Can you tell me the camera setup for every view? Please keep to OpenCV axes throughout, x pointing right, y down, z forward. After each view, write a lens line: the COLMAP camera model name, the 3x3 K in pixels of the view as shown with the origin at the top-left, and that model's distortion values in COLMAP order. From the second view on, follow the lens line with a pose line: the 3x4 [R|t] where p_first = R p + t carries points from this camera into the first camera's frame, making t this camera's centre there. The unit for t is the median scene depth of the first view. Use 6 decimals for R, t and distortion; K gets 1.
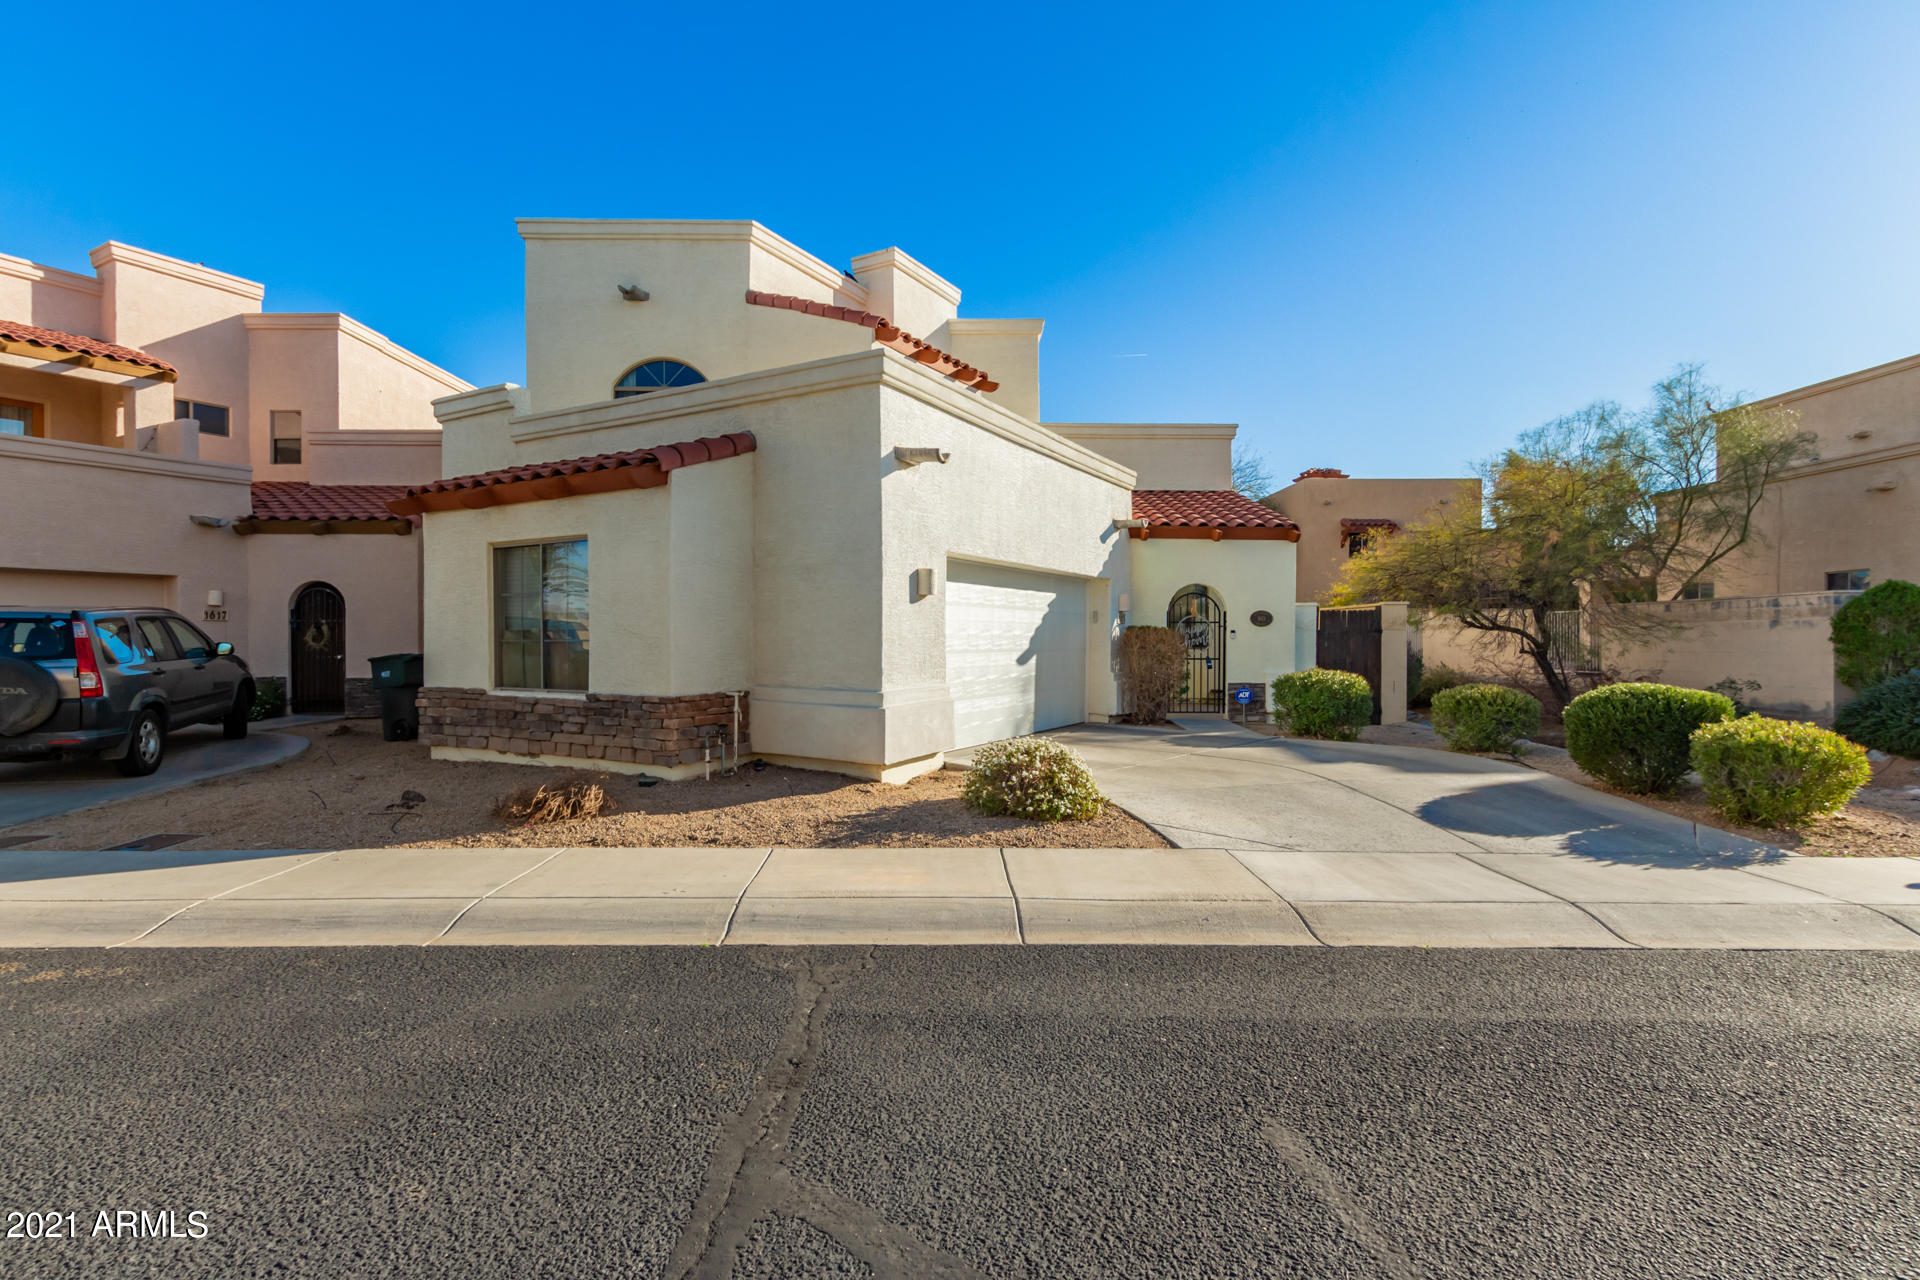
lens RADIAL K [[909.8, 0, 953.7], [0, 909.8, 644.6], [0, 0, 1]] dist [0.011024, -0.000229]
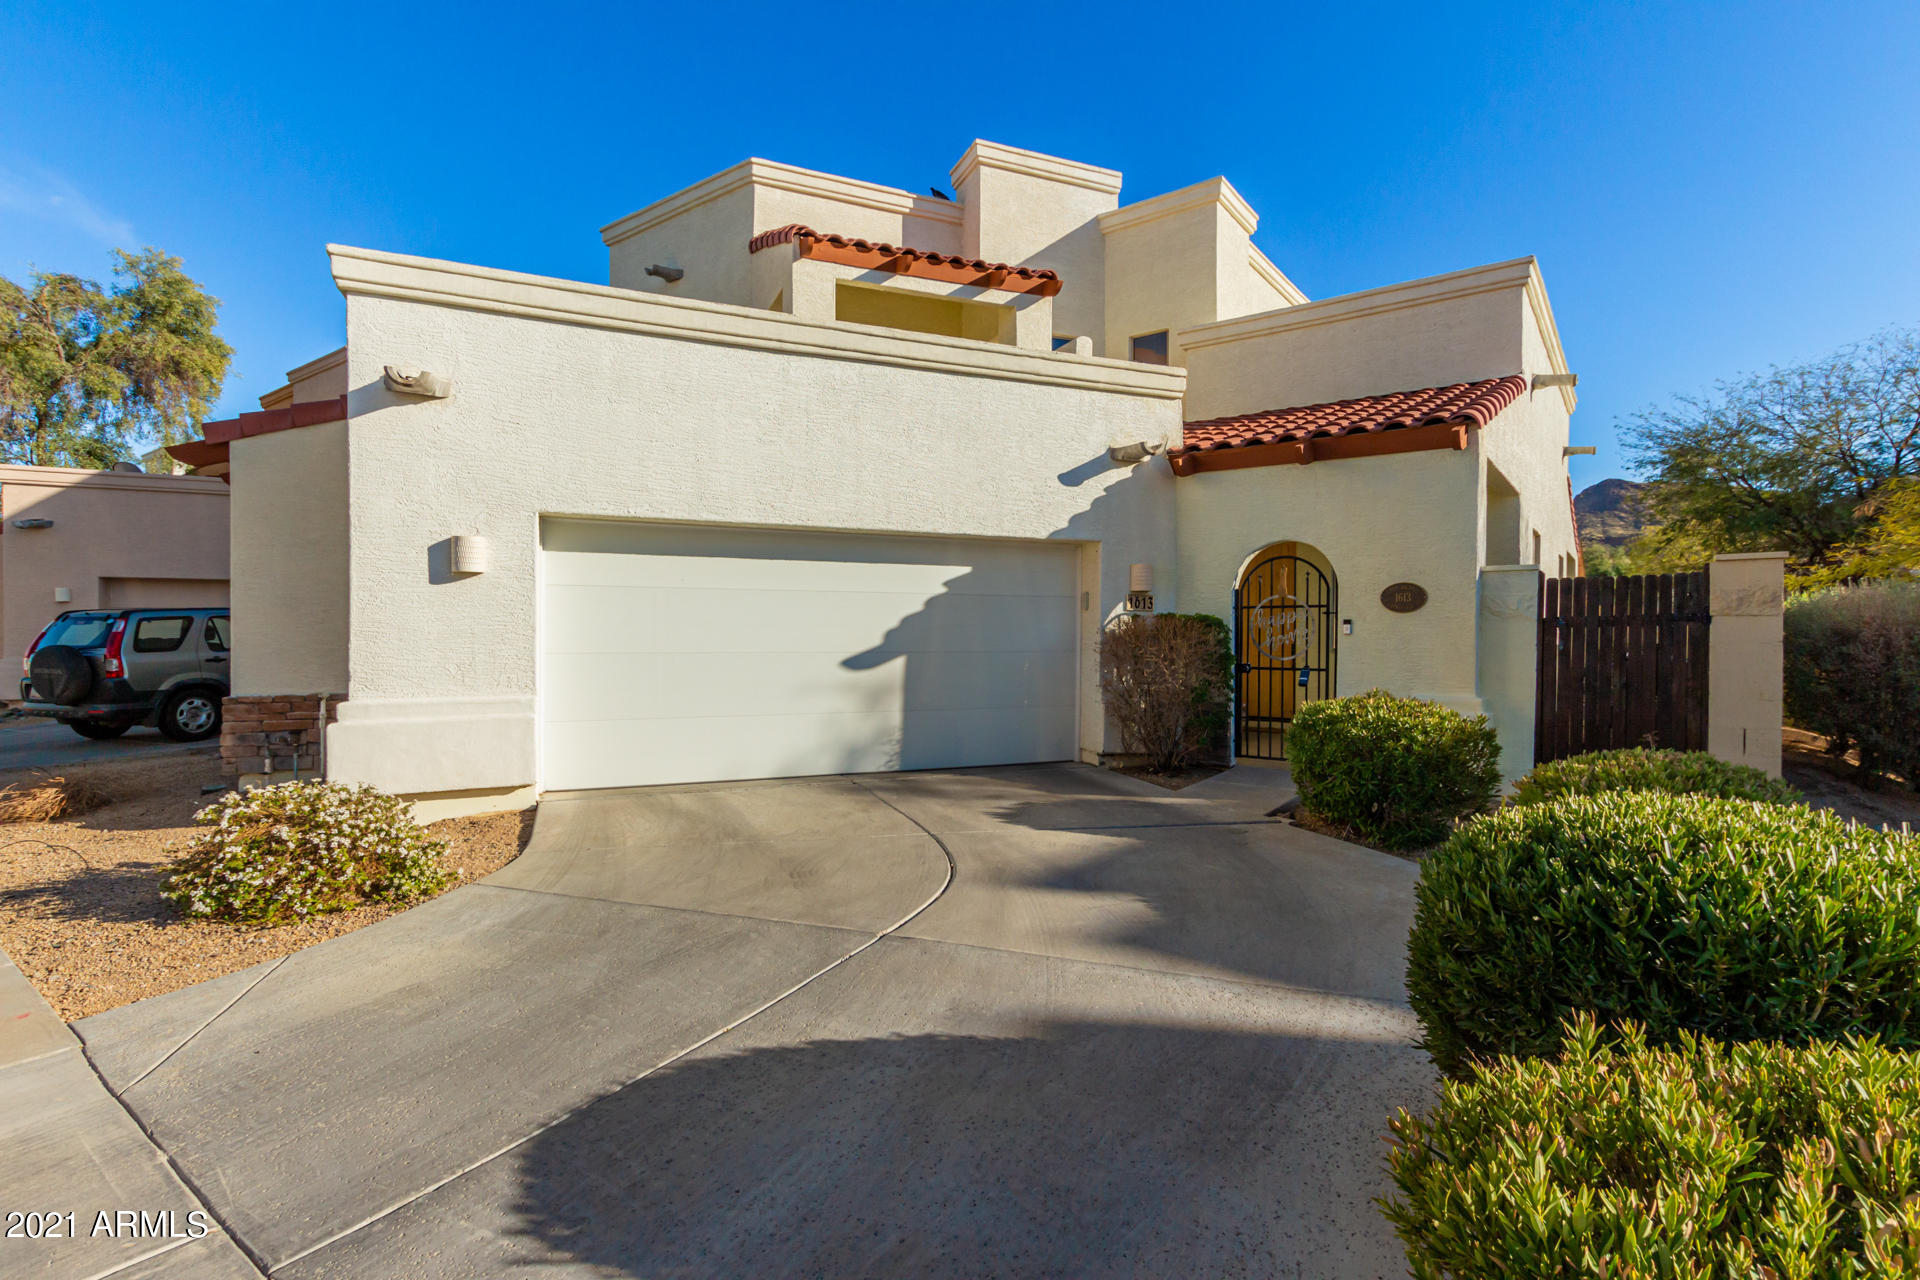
lens RADIAL K [[909.8, 0, 953.7], [0, 909.8, 644.6], [0, 0, 1]] dist [0.011024, -0.000229]
pose [[0.802655, 0.007138, -0.596400, 0.461364], [-0.006421, 0.999974, 0.003327, -0.000501], [0.596408, 0.001159, 0.802680, 0.412283]]
